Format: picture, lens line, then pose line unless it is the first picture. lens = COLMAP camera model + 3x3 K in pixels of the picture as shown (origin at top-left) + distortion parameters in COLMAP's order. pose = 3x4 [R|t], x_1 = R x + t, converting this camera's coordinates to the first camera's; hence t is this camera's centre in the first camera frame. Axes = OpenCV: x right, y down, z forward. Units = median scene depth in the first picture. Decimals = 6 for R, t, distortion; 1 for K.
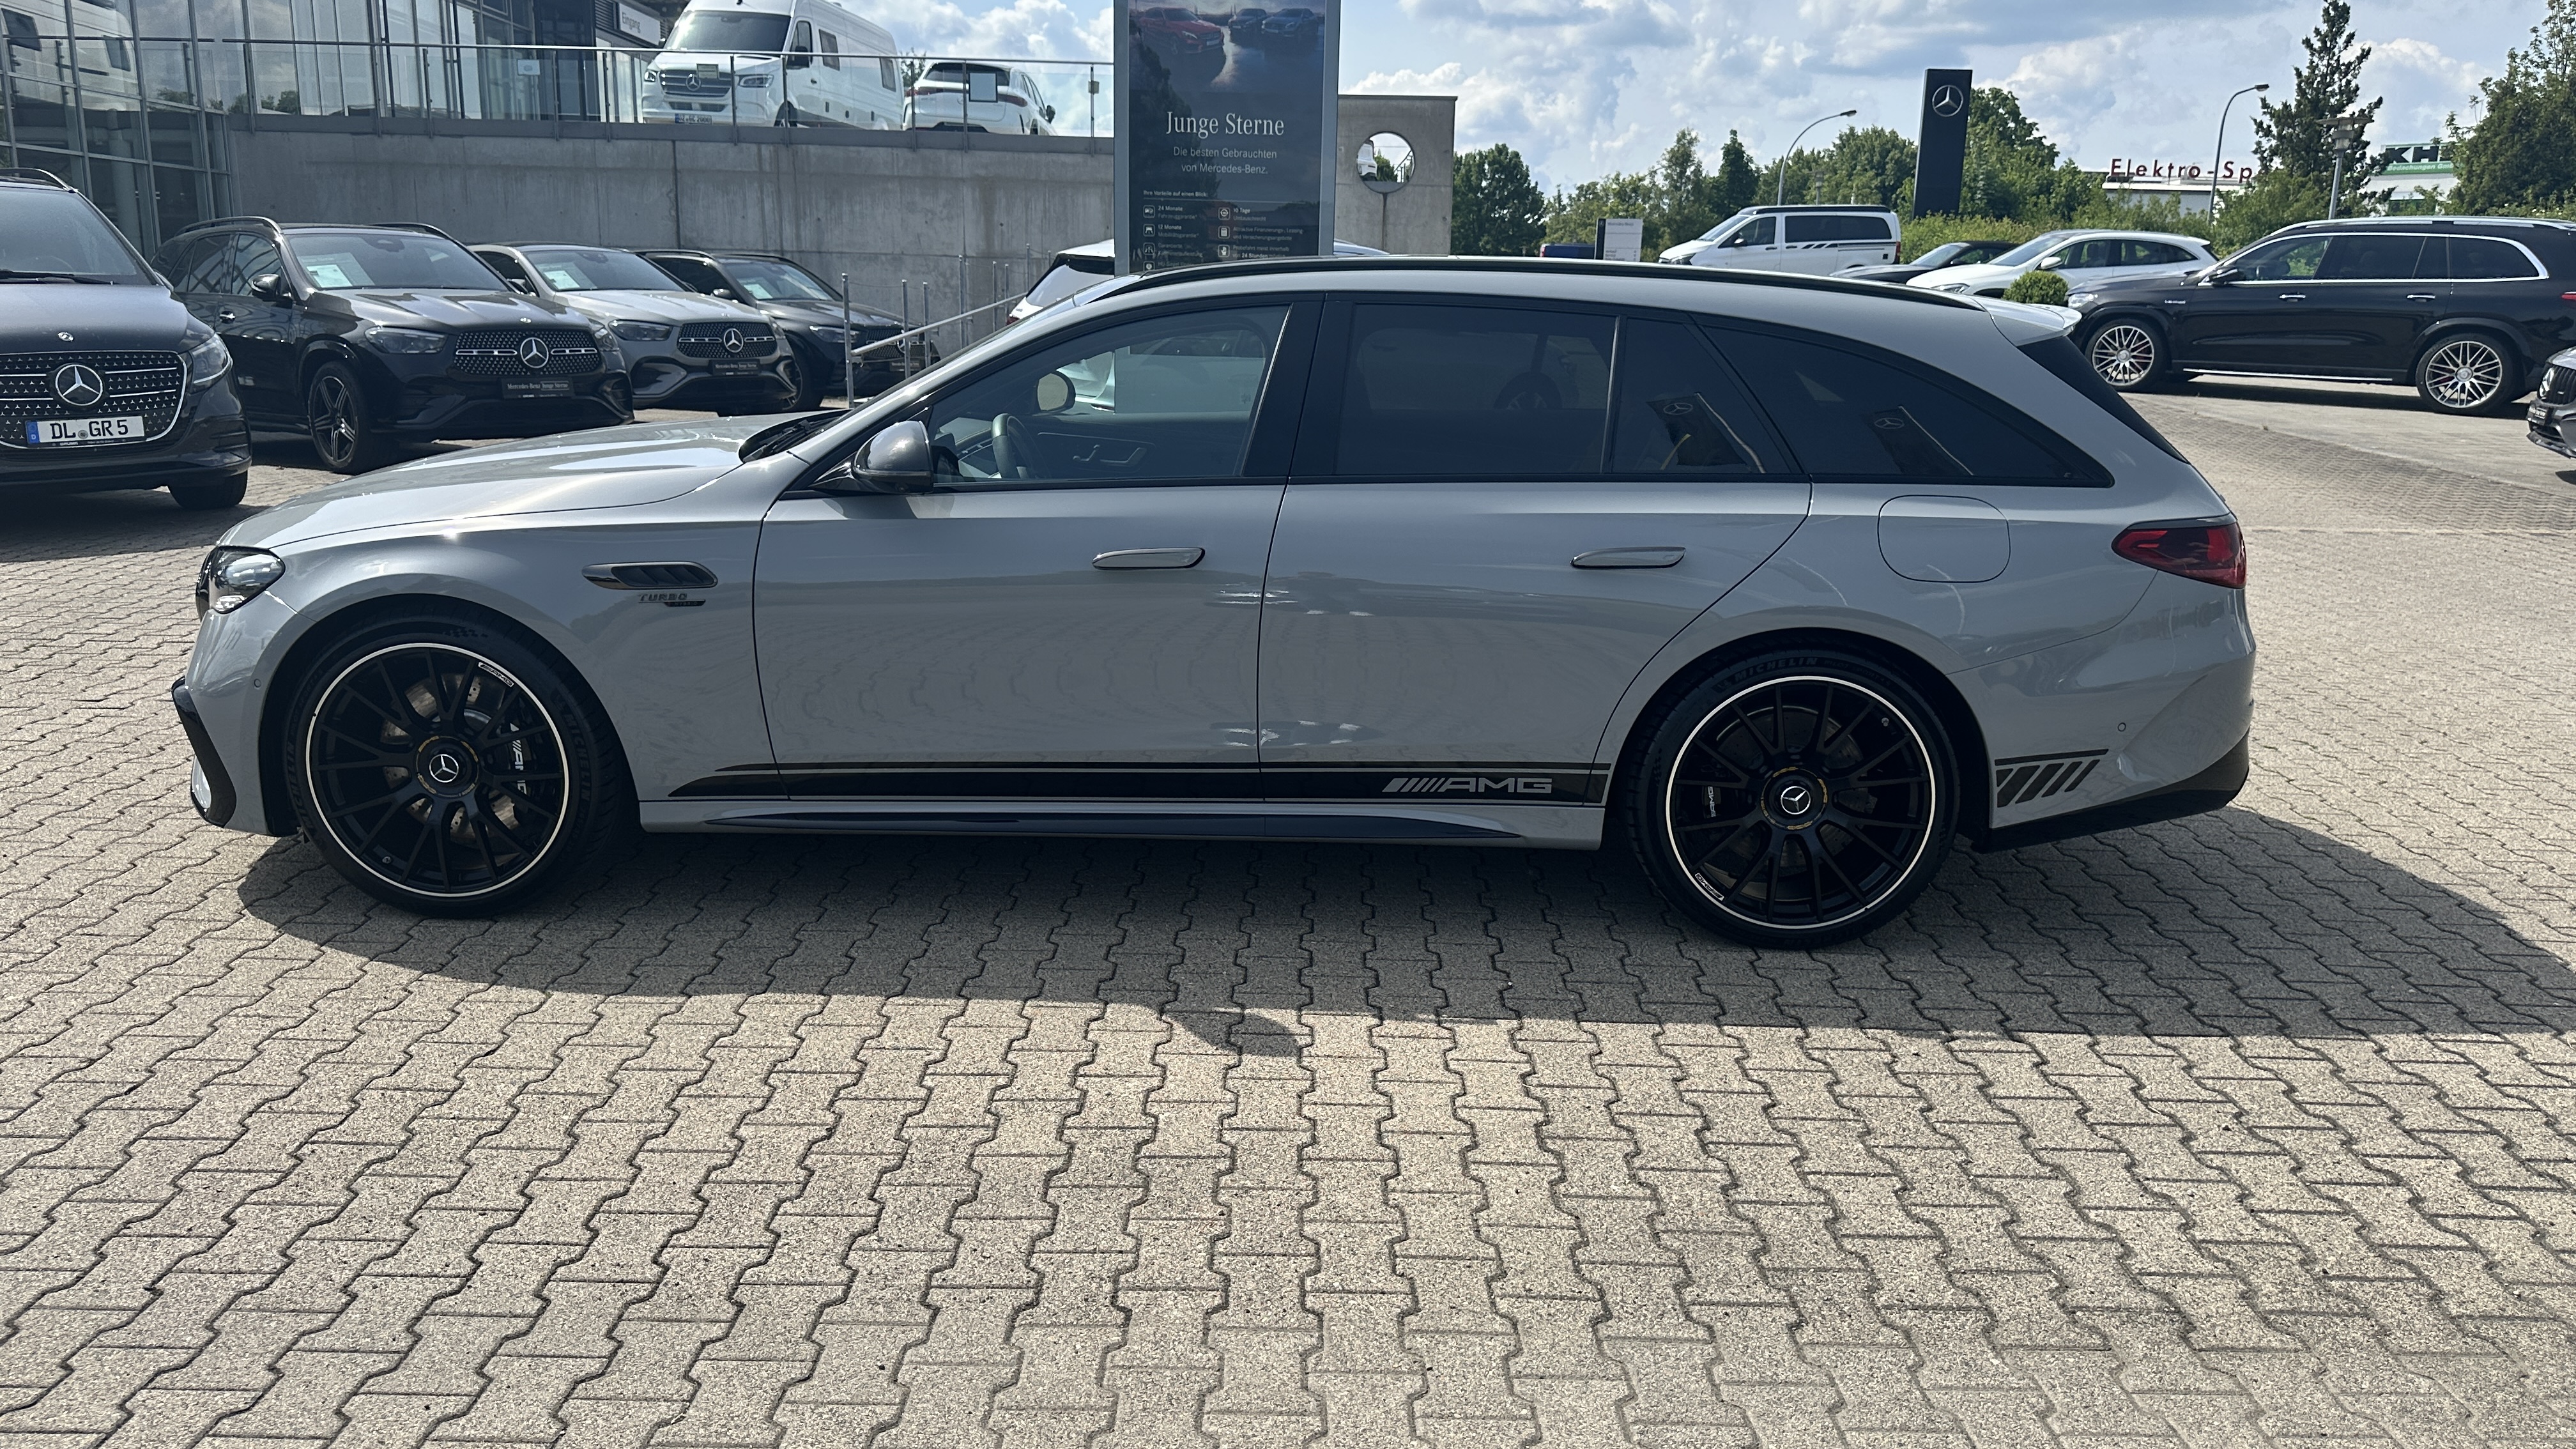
lens RADIAL K [[1807.4, 0, 1294.5], [0, 1807.4, 732.6], [0, 0, 1]] dist [0.064036, -0.085199]
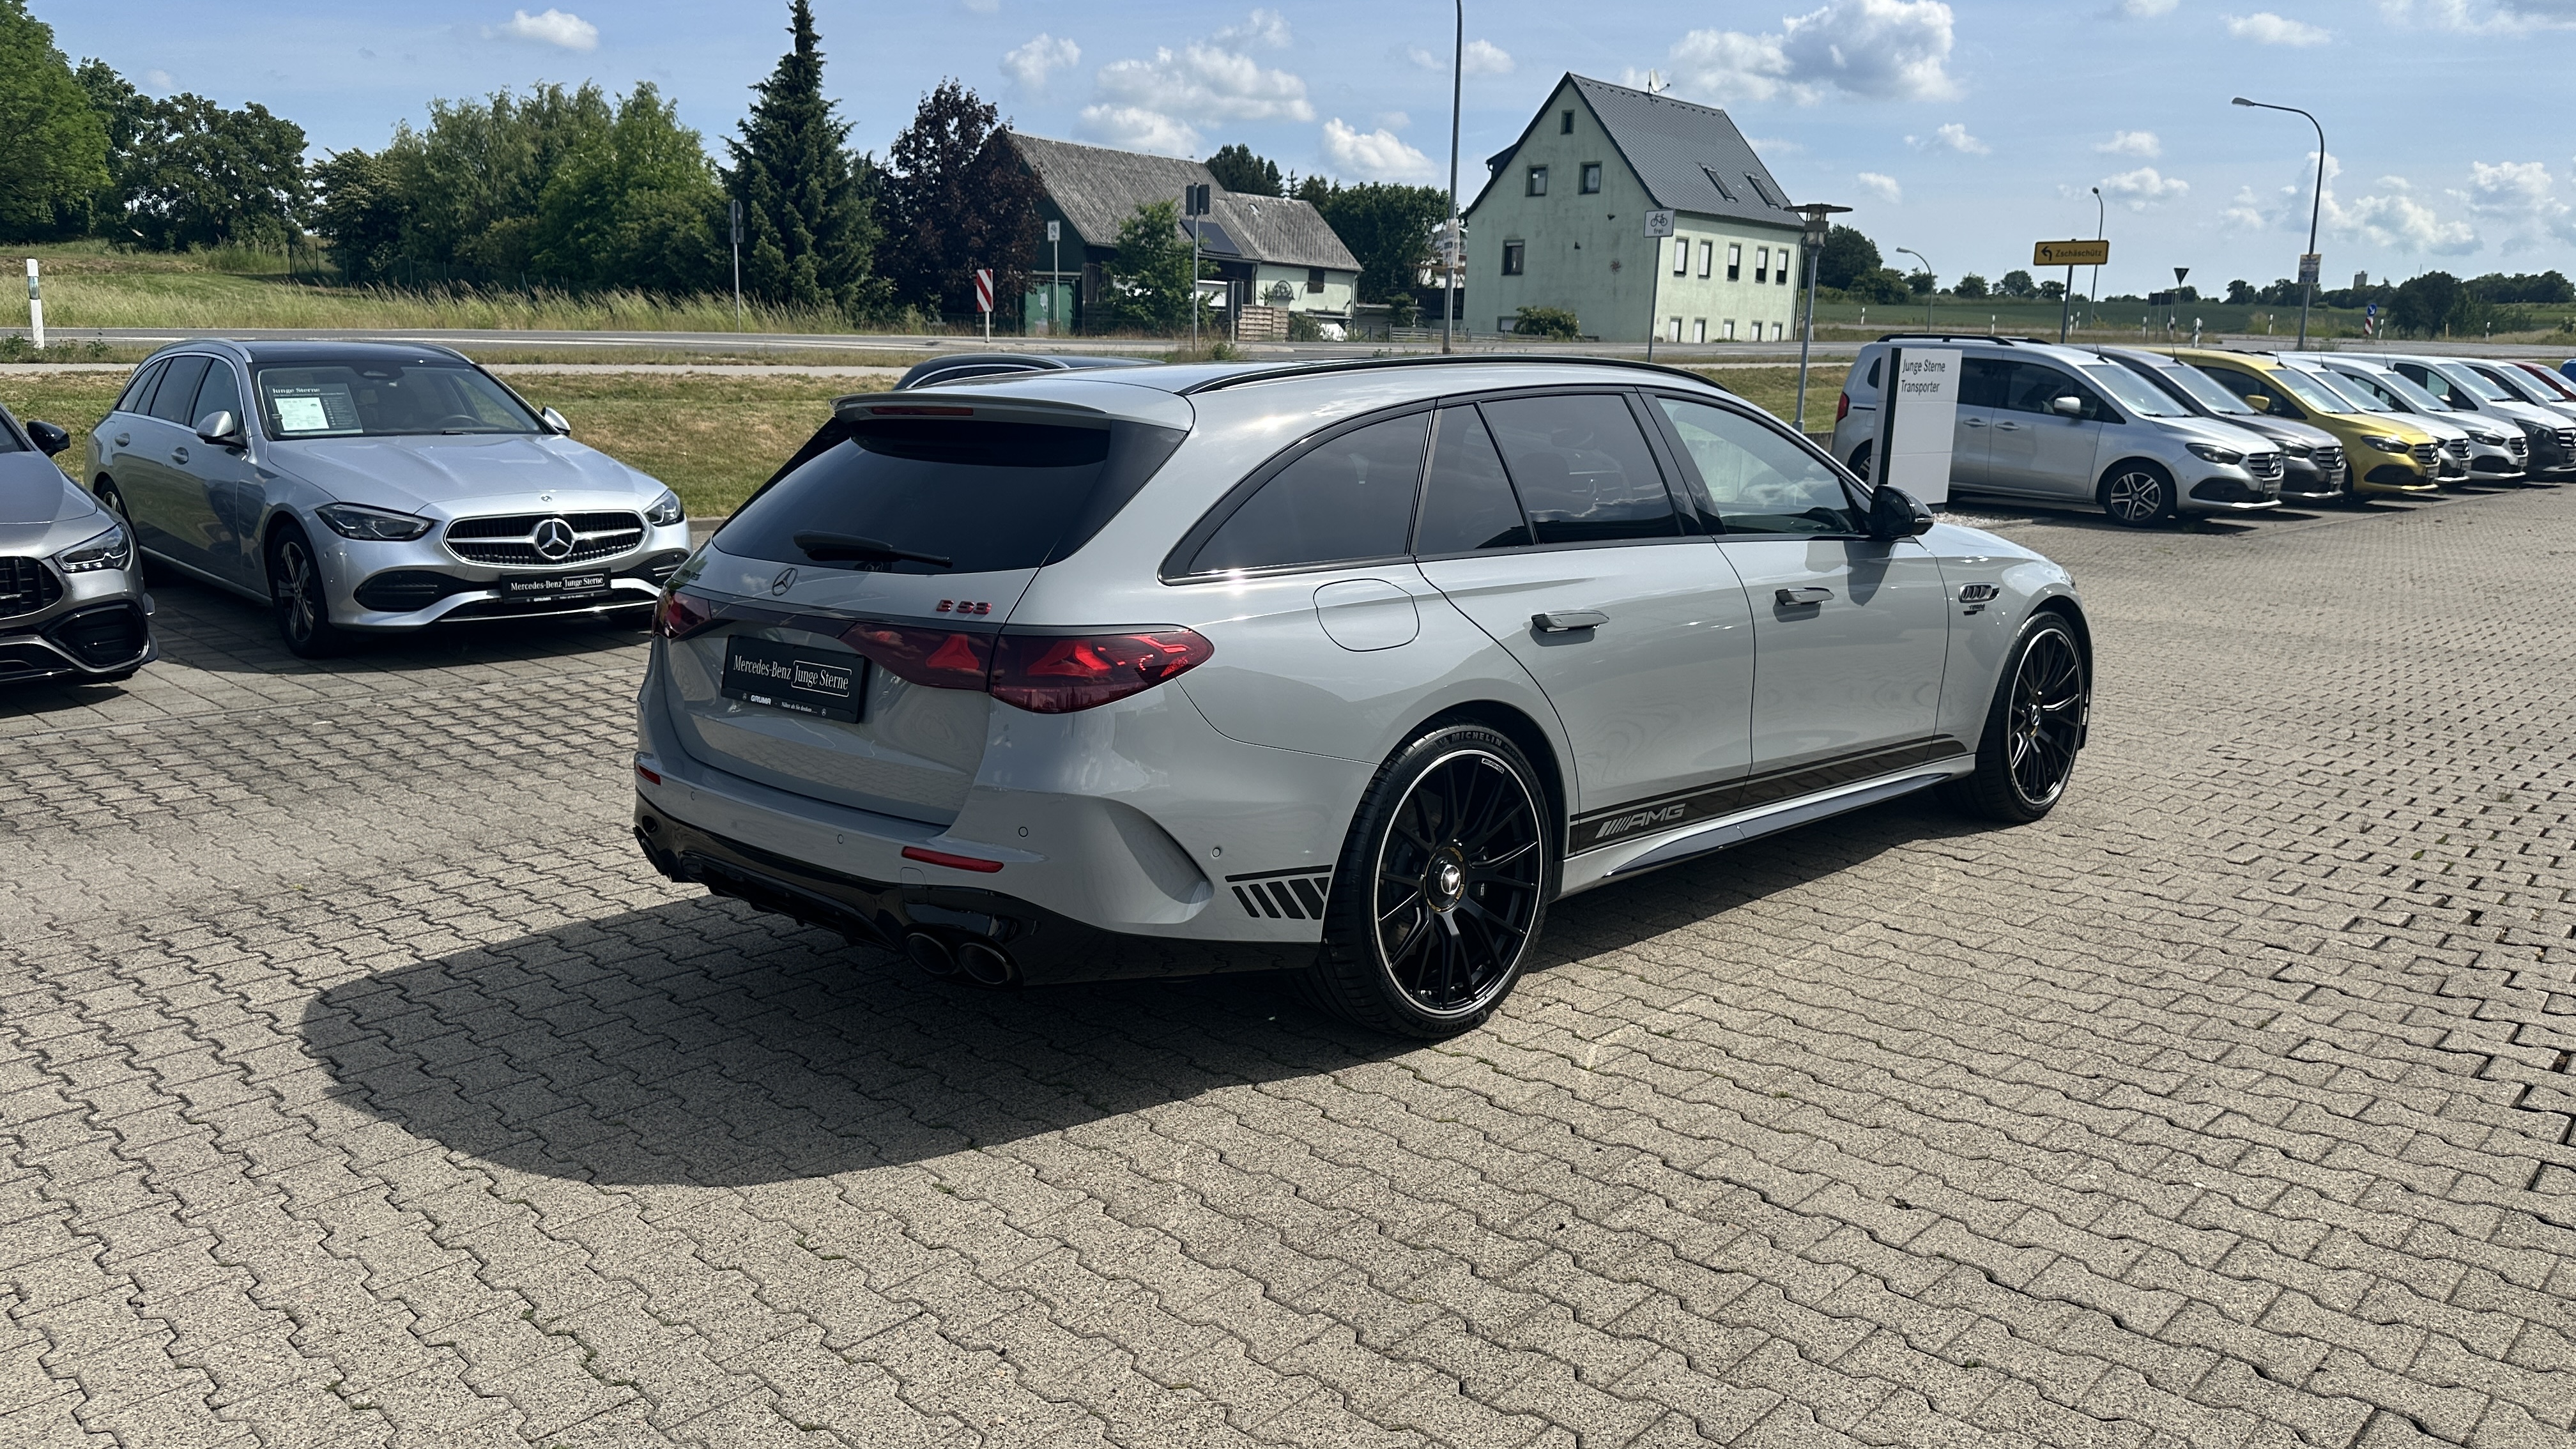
lens RADIAL K [[1807.4, 0, 1264.5], [0, 1807.4, 700.8], [0, 0, 1]] dist [0.064036, -0.085199]
pose [[-0.696656, 0.095309, -0.711046, 1.028830], [-0.197709, 0.927248, 0.317996, -0.455469], [0.689624, 0.362114, -0.627129, 1.922671]]
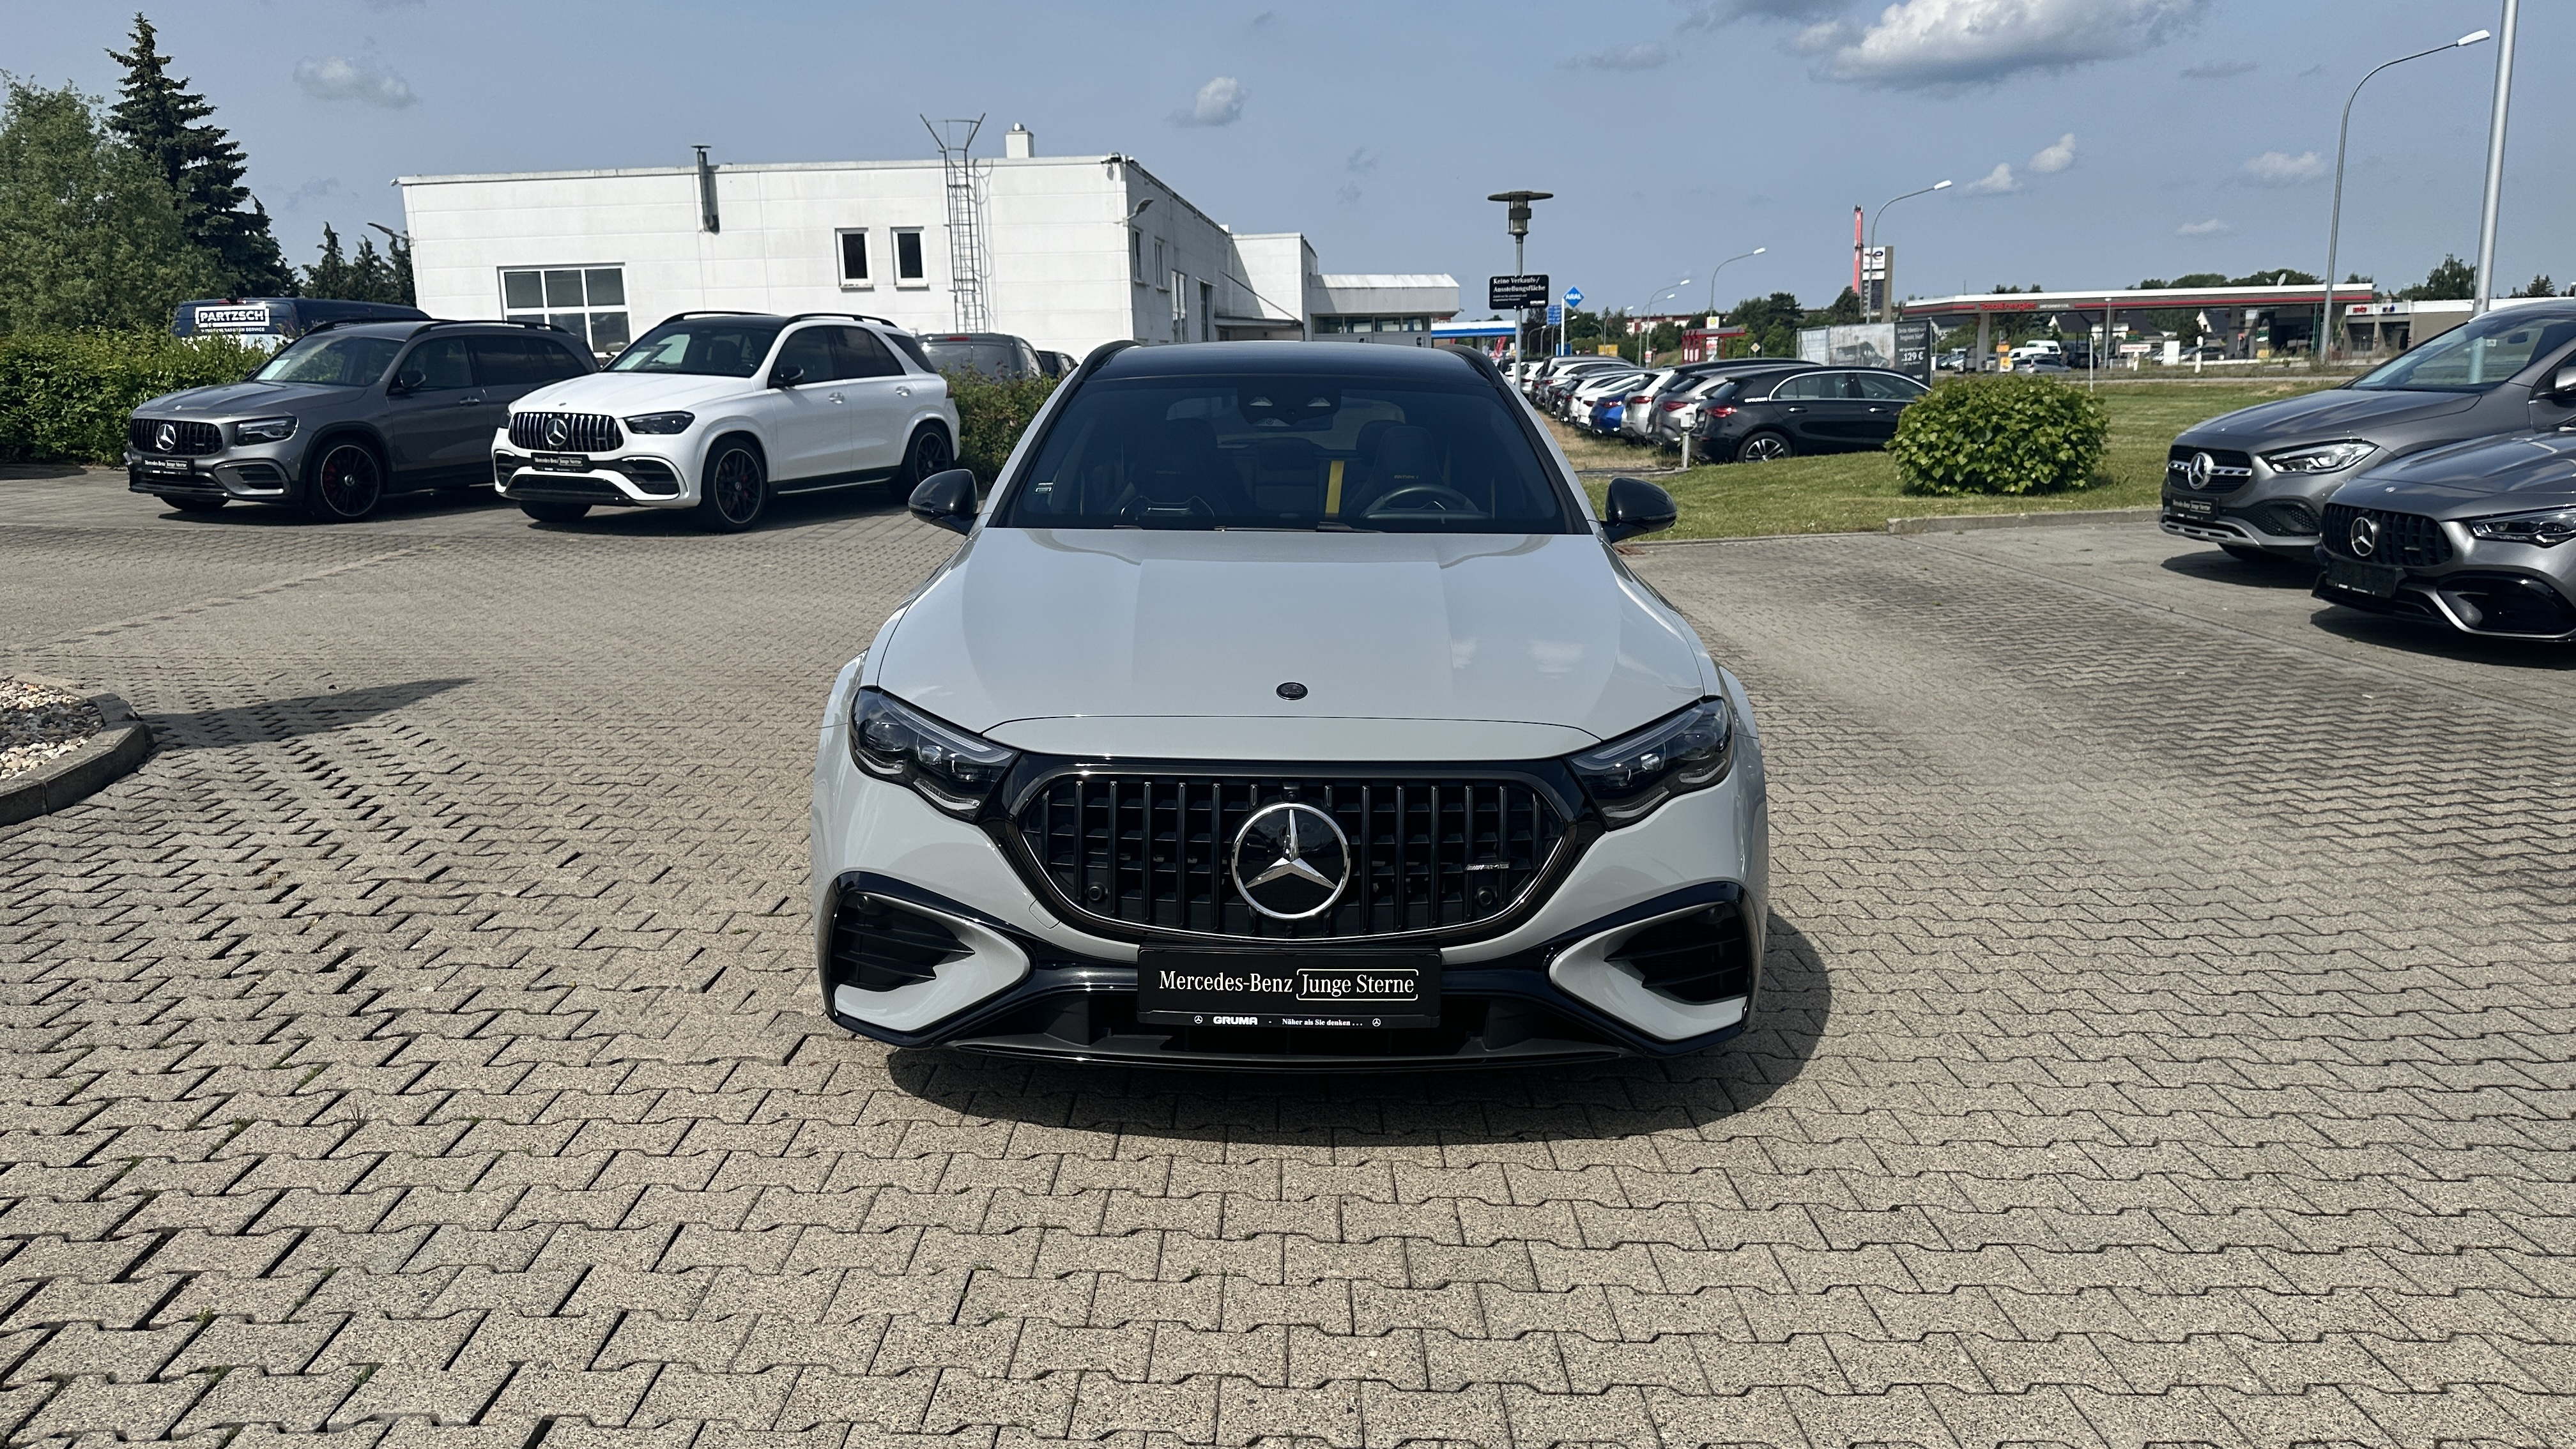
lens RADIAL K [[1807.4, 0, 1276.2], [0, 1807.4, 704.0], [0, 0, 1]] dist [0.064036, -0.085199]
pose [[-0.017737, -0.205128, 0.978574, -1.400856], [0.247412, 0.947390, 0.203076, -0.320799], [-0.968748, 0.245713, 0.033947, 1.165438]]
